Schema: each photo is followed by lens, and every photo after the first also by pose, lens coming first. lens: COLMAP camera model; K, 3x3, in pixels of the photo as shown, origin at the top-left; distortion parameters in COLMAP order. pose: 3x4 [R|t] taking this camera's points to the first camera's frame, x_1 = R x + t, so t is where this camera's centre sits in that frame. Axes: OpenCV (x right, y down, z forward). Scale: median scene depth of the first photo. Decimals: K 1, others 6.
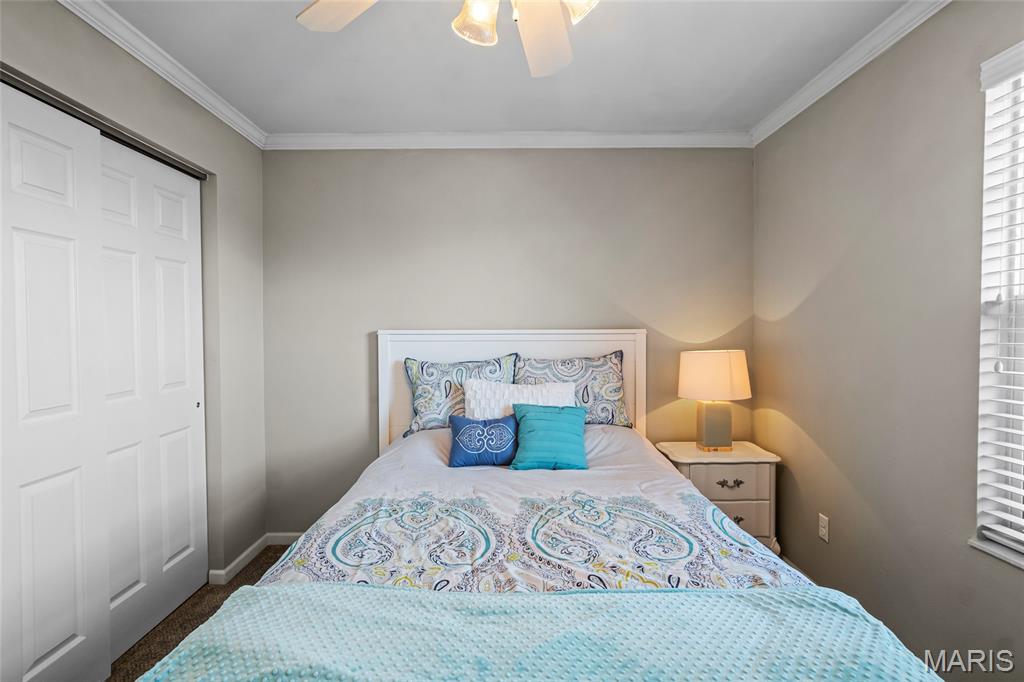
lens RADIAL K [[498.2, 0, 512.3], [0, 498.2, 337.5], [0, 0, 1]] dist [-0.013802, 0.007676]
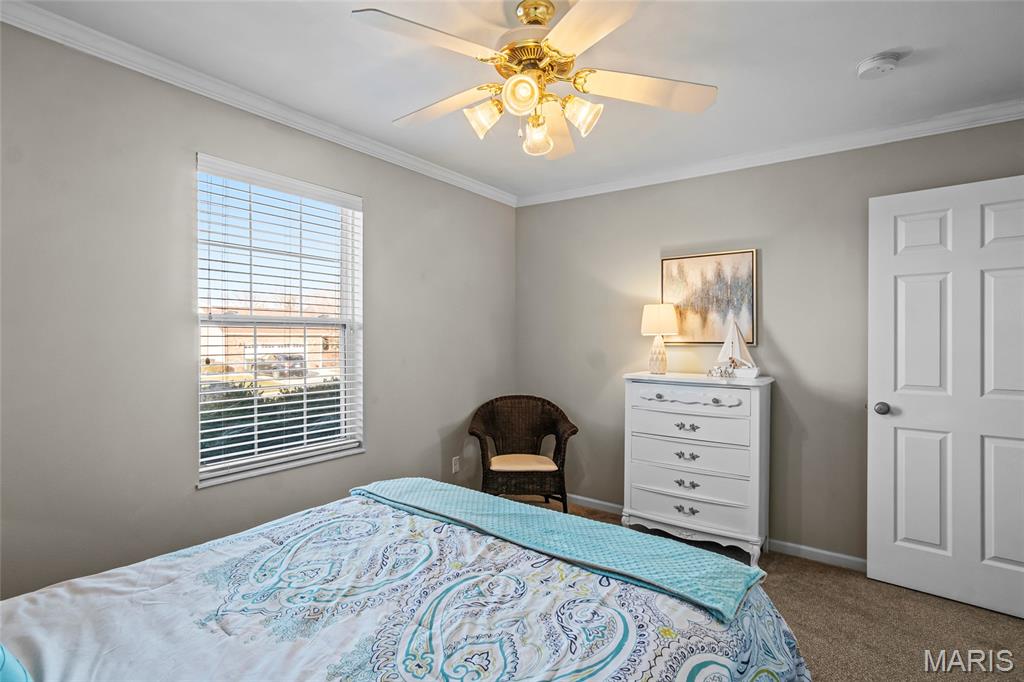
lens RADIAL K [[498.2, 0, 511.8], [0, 498.2, 339.7], [0, 0, 1]] dist [-0.013802, 0.007676]
pose [[-0.805844, -0.002298, 0.592124, -0.643424], [0.009312, 0.999820, 0.016553, -0.022383], [-0.592055, 0.018853, -0.805677, 1.646669]]
